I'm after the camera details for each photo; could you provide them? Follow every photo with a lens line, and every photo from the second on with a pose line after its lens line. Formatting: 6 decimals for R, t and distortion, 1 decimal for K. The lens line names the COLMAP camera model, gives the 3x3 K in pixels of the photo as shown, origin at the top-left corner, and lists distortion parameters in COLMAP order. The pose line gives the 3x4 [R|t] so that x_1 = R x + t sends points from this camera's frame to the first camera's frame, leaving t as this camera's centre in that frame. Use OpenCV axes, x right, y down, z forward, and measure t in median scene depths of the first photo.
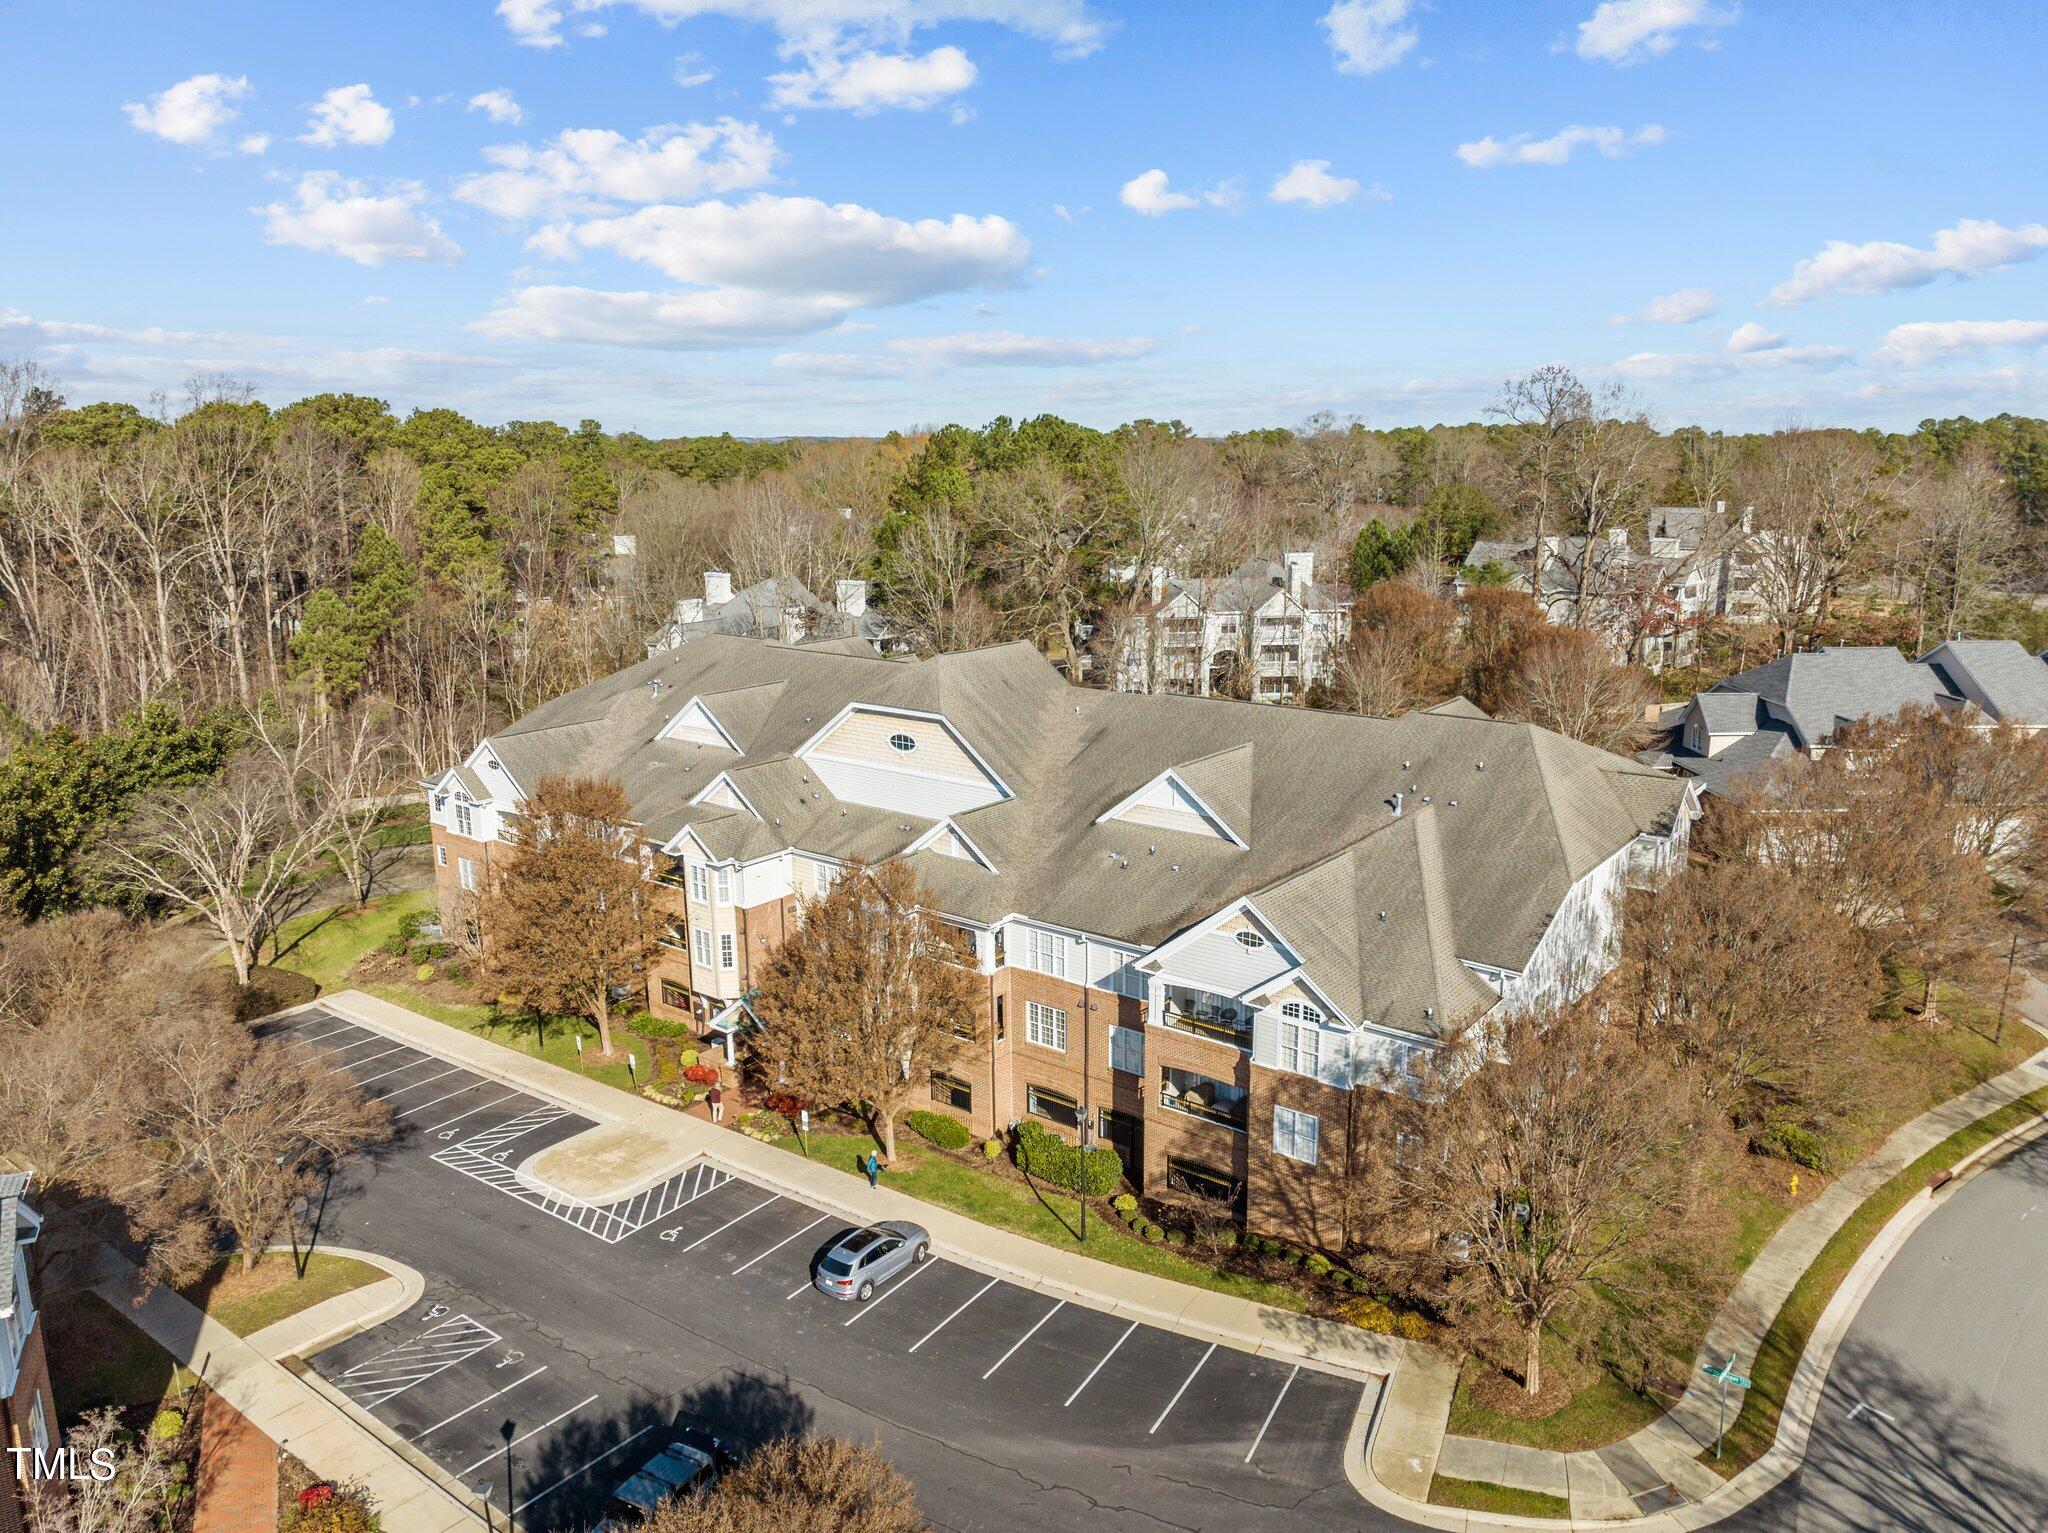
lens RADIAL K [[1432.3, 0, 1024.7], [0, 1432.3, 764.8], [0, 0, 1]] dist [-0.005023, -0.000854]
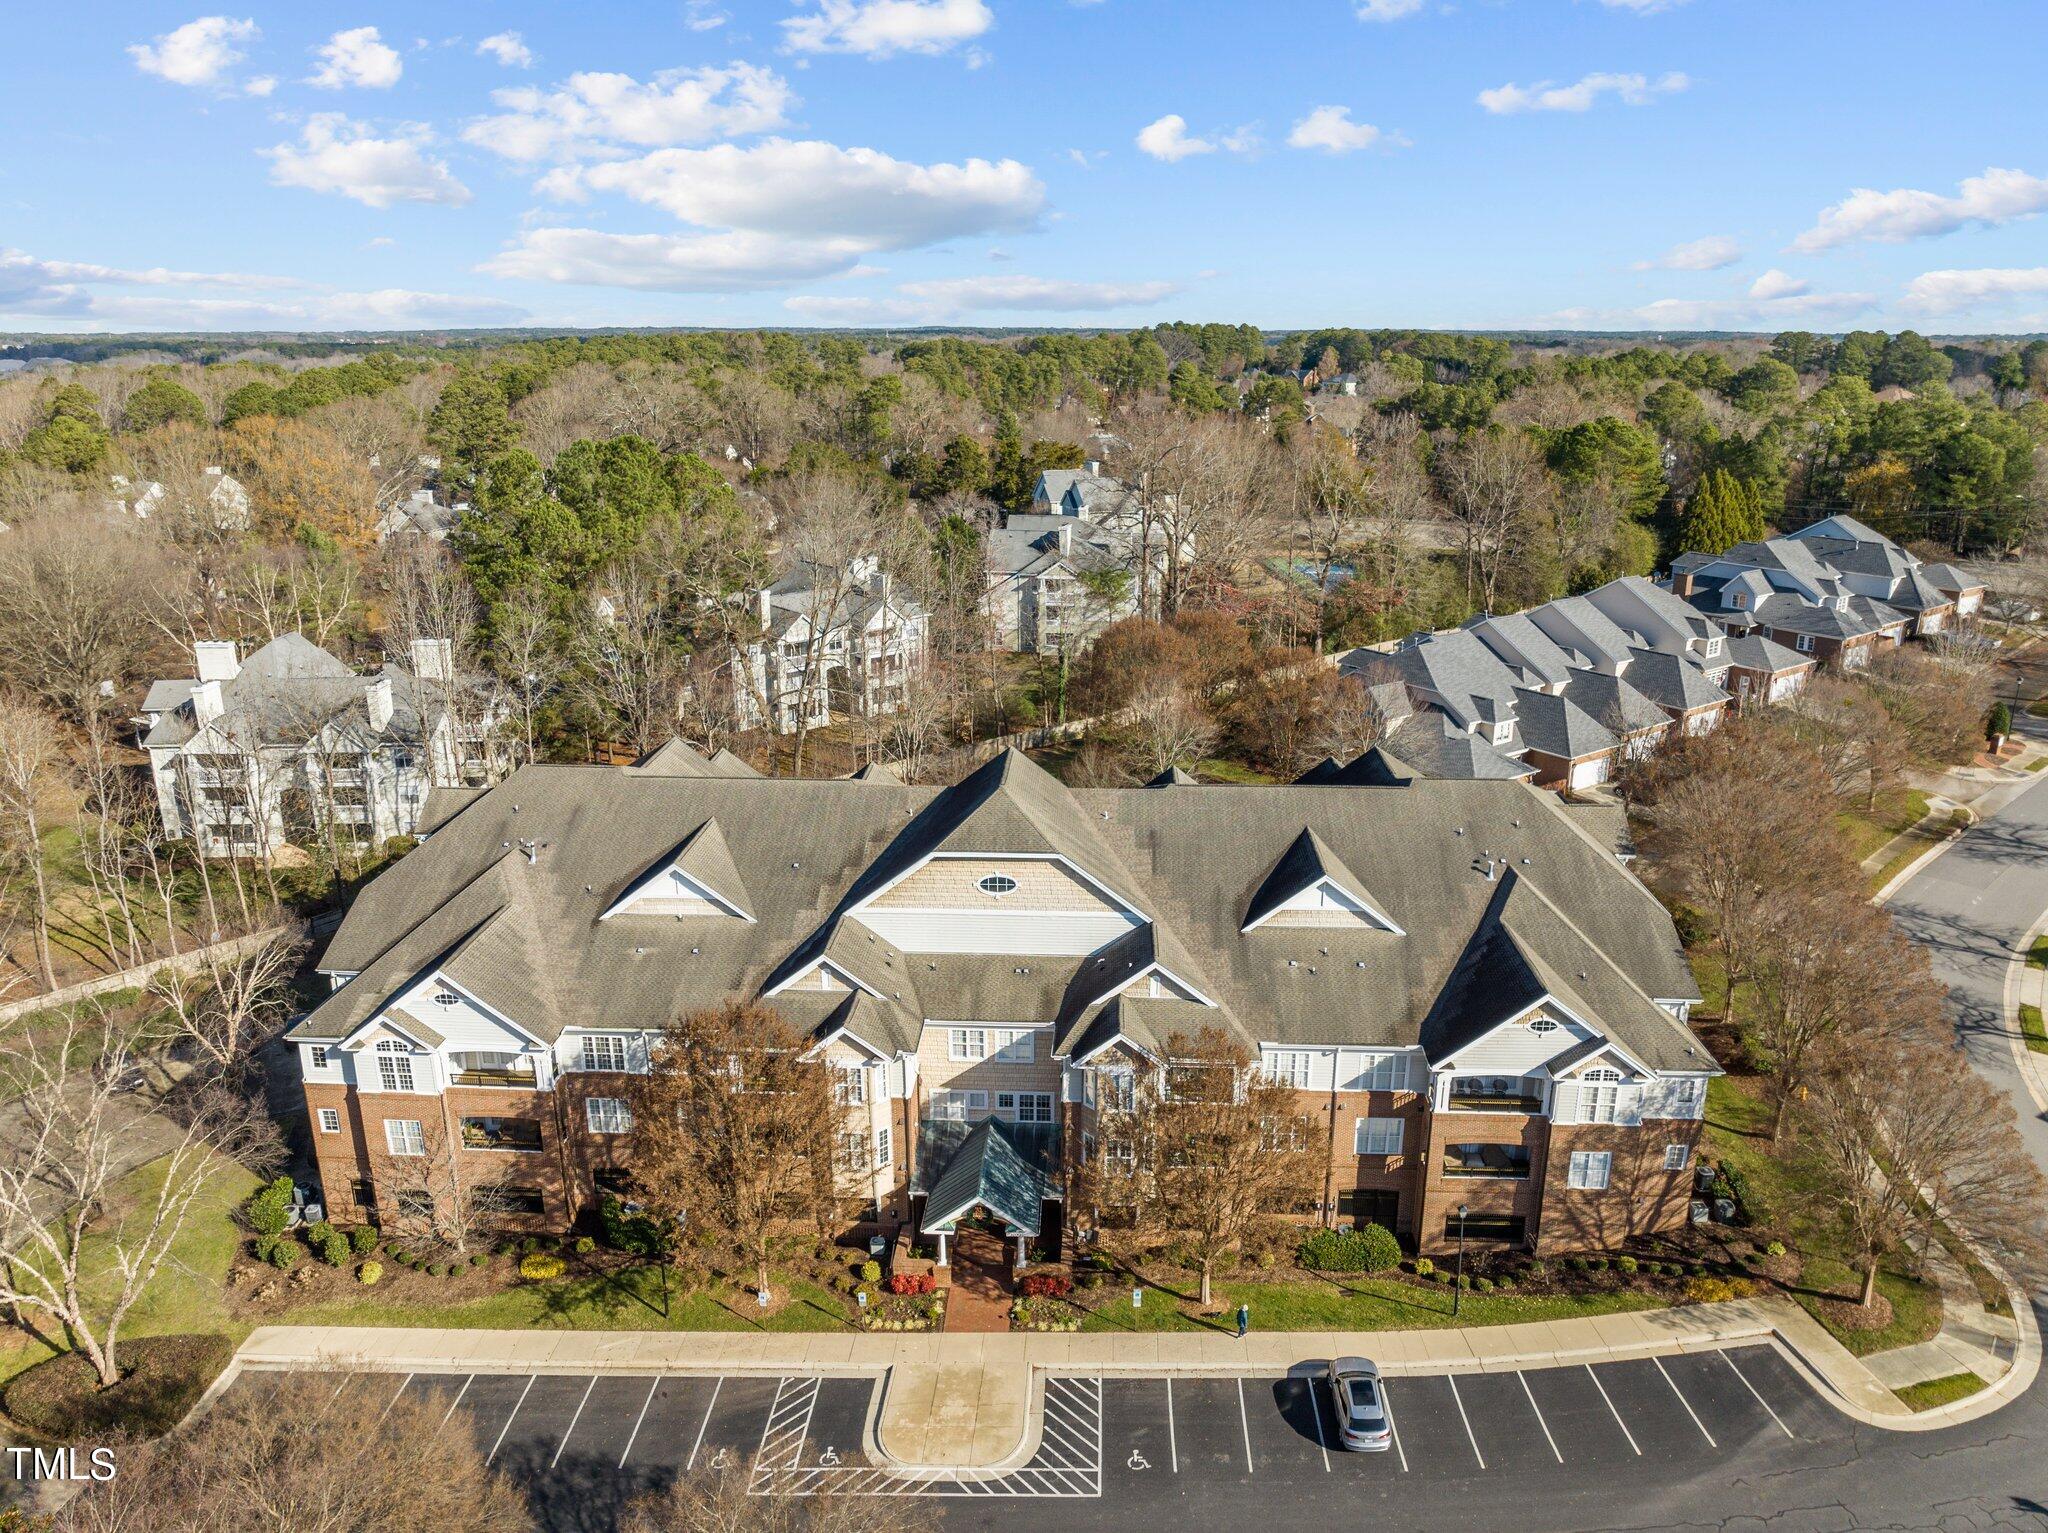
lens RADIAL K [[1430.1, 0, 1025.9], [0, 1430.1, 768.7], [0, 0, 1]] dist [-0.025872, -0.001514]
pose [[0.819849, -0.161319, 0.549385, -0.792442], [0.120588, 0.986617, 0.109752, -0.265081], [-0.559738, -0.023731, 0.828330, 0.253843]]
